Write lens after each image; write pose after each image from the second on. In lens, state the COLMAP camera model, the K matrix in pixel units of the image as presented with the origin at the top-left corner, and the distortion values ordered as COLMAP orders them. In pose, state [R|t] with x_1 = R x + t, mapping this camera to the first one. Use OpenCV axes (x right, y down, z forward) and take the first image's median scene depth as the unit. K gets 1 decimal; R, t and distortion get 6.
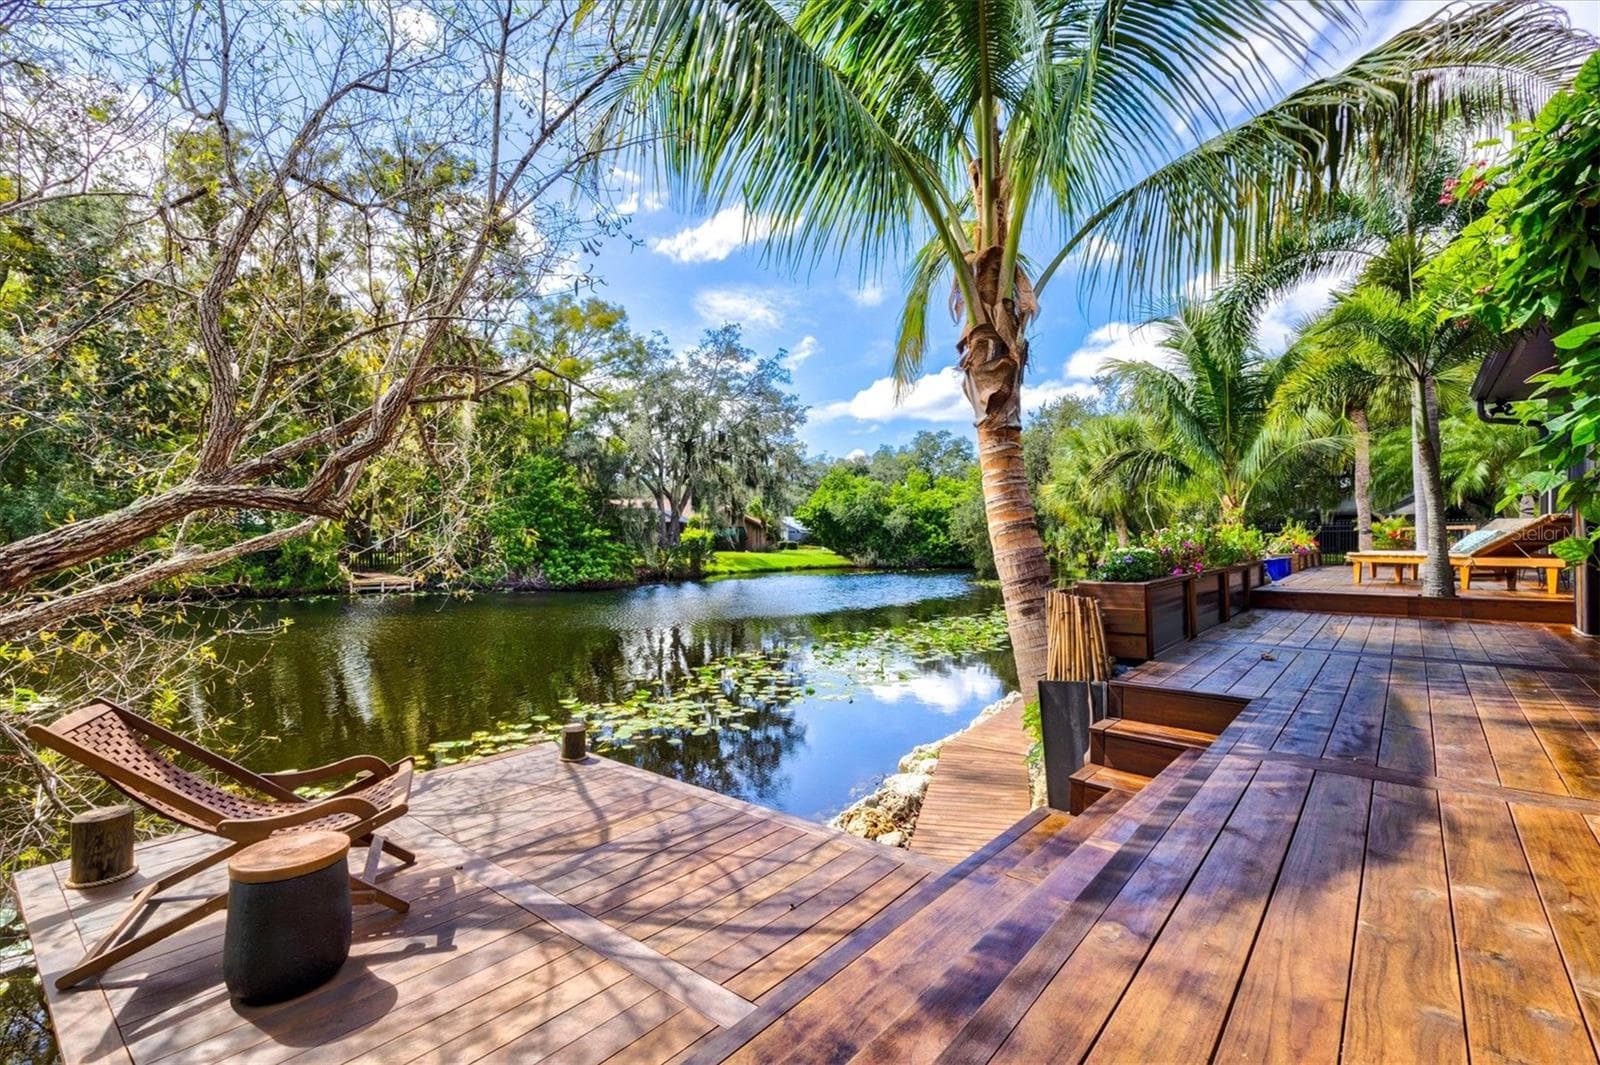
lens RADIAL K [[761.7, 0, 791.3], [0, 761.7, 537.7], [0, 0, 1]] dist [-0.012325, -0.000411]
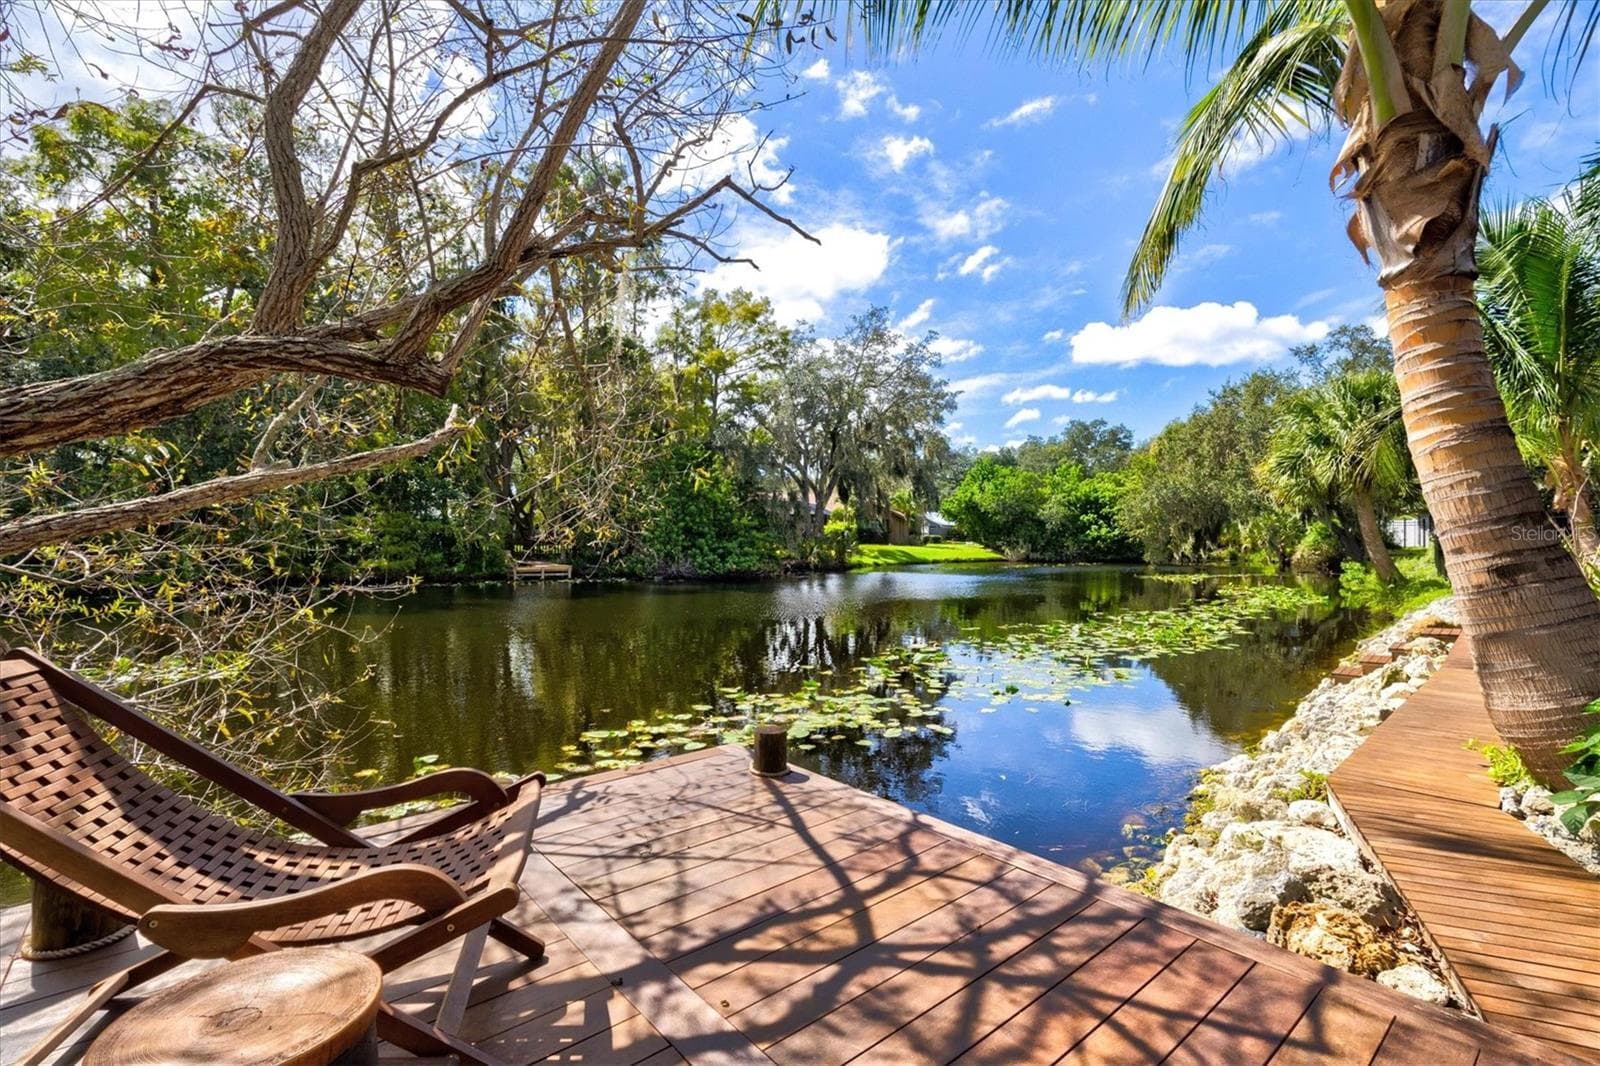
lens RADIAL K [[748.3, 0, 786.4], [0, 748.3, 531.7], [0, 0, 1]] dist [-0.003591, 0.000233]
pose [[0.983066, -0.000669, -0.183249, -0.019573], [-0.000409, 0.999983, -0.005845, 0.010026], [0.183250, 0.005821, 0.983049, 0.043979]]
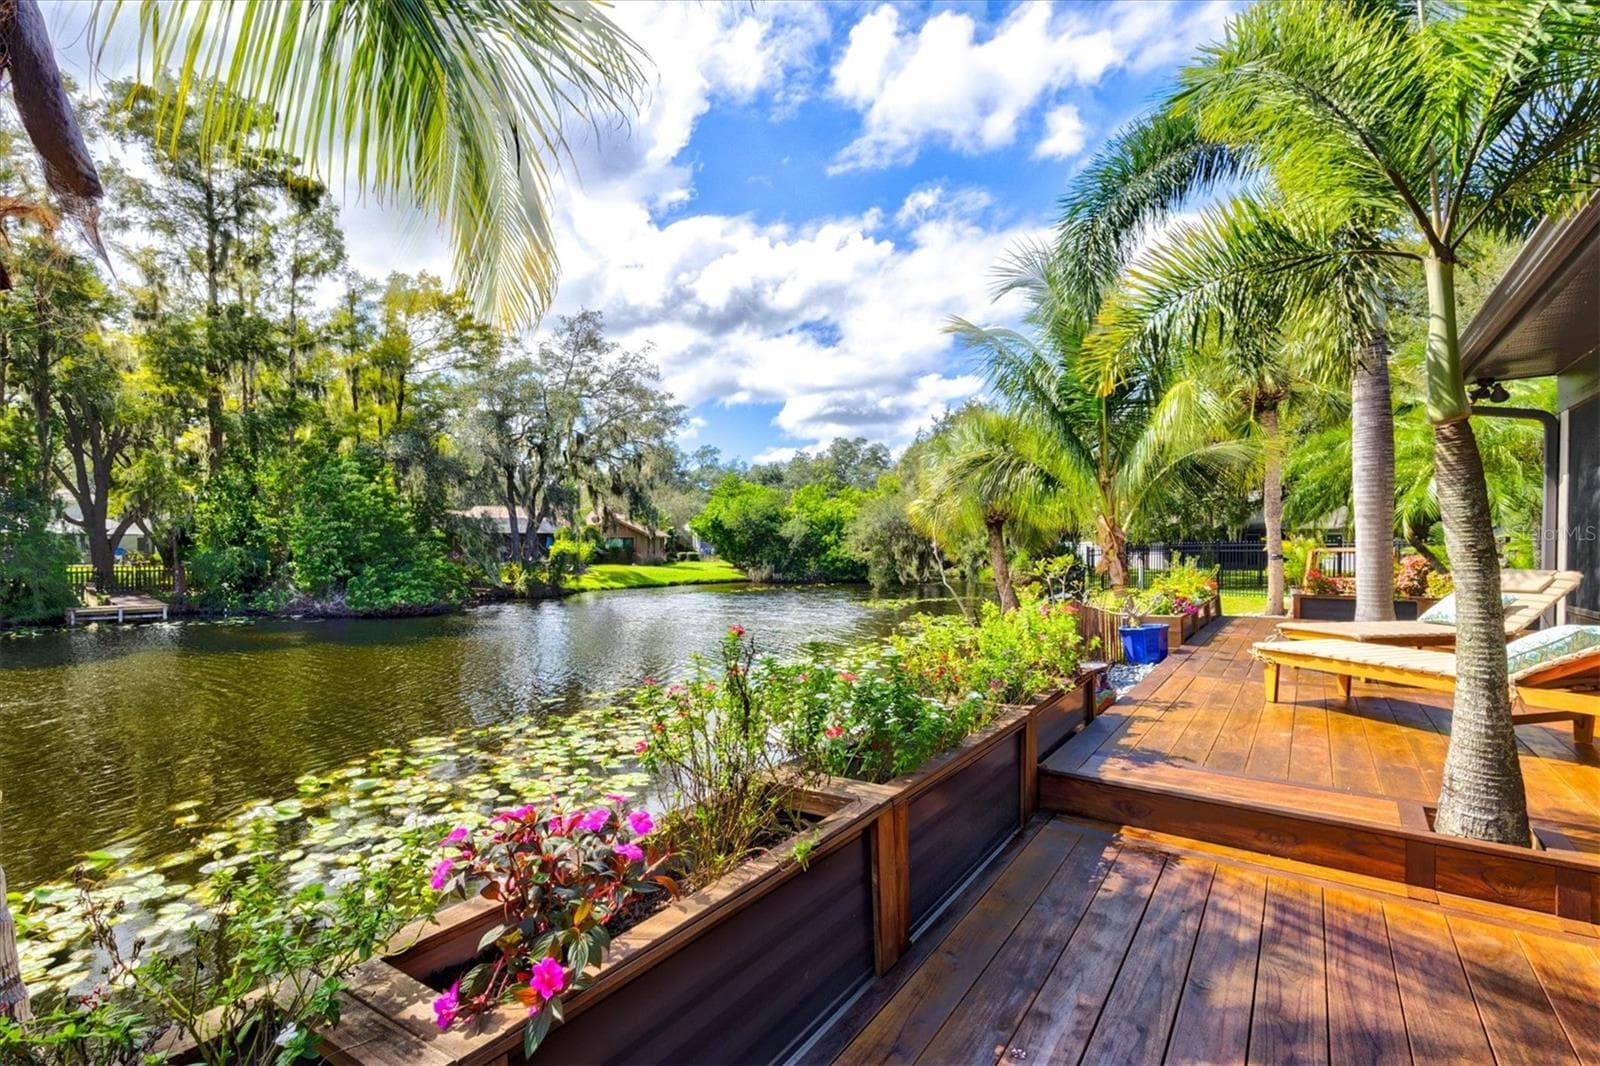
lens RADIAL K [[753.4, 0, 789.2], [0, 753.4, 546.0], [0, 0, 1]] dist [-0.003748, 0.000017]
pose [[0.996946, 0.002489, 0.078048, 0.084059], [-0.002744, 0.999991, 0.003156, -0.011259], [-0.078040, -0.003360, 0.996945, 0.113348]]
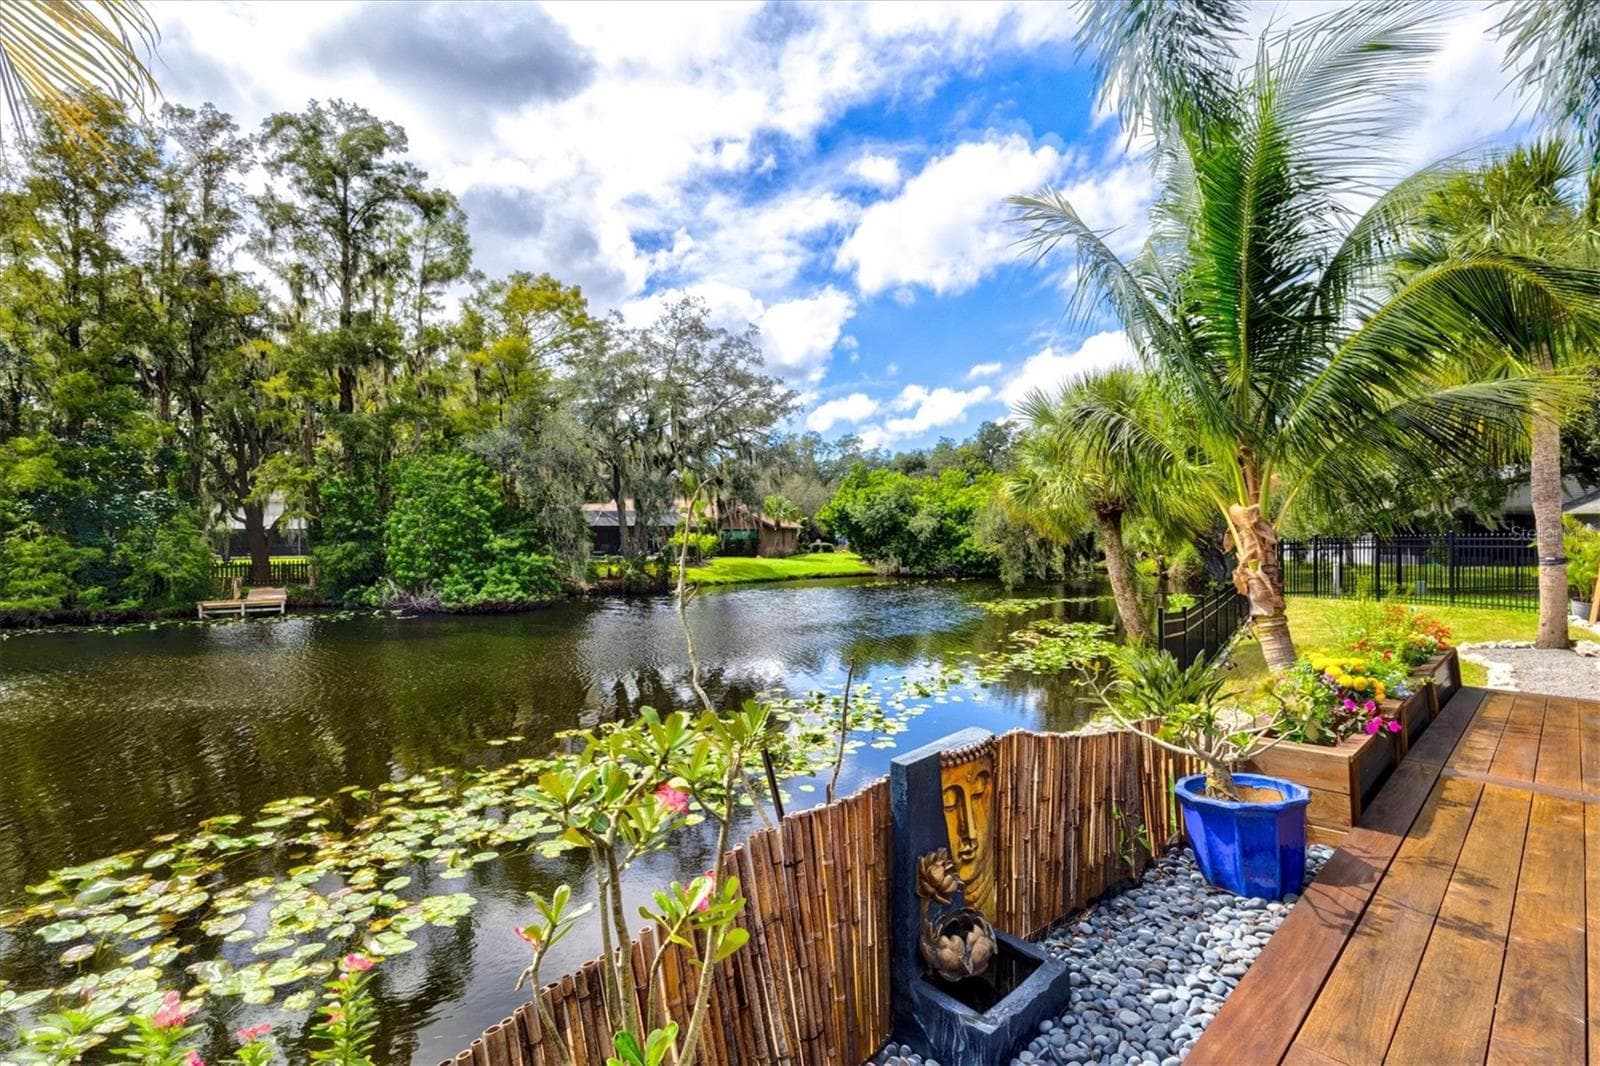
lens RADIAL K [[735.4, 0, 795.5], [0, 735.4, 534.8], [0, 0, 1]] dist [0.001001, 0.000195]
pose [[0.991455, -0.003139, -0.130408, 0.143489], [0.003632, 0.999987, 0.003537, -0.015951], [0.130396, -0.003980, 0.991454, 0.203394]]
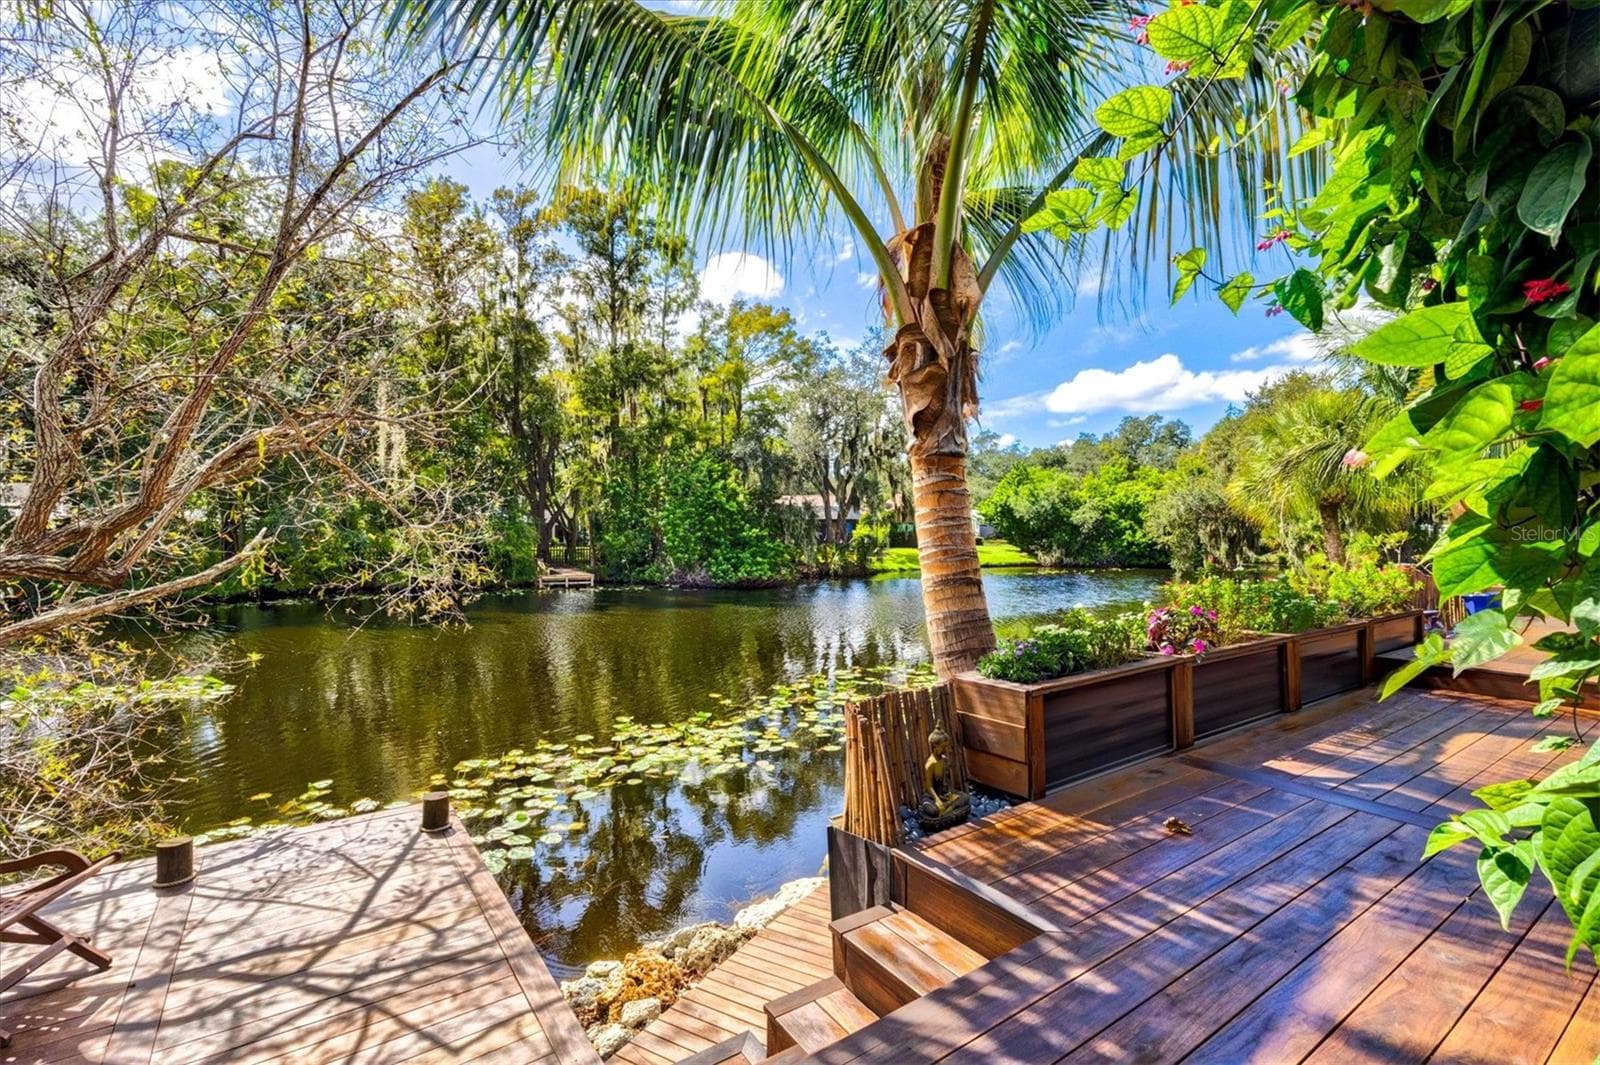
lens RADIAL K [[748.3, 0, 786.4], [0, 748.3, 531.2], [0, 0, 1]] dist [-0.003591, 0.000233]
pose [[0.961679, 0.000489, -0.274177, 0.051659], [0.000530, 0.999993, 0.003641, -0.010334], [0.274177, -0.003646, 0.961672, 0.032579]]
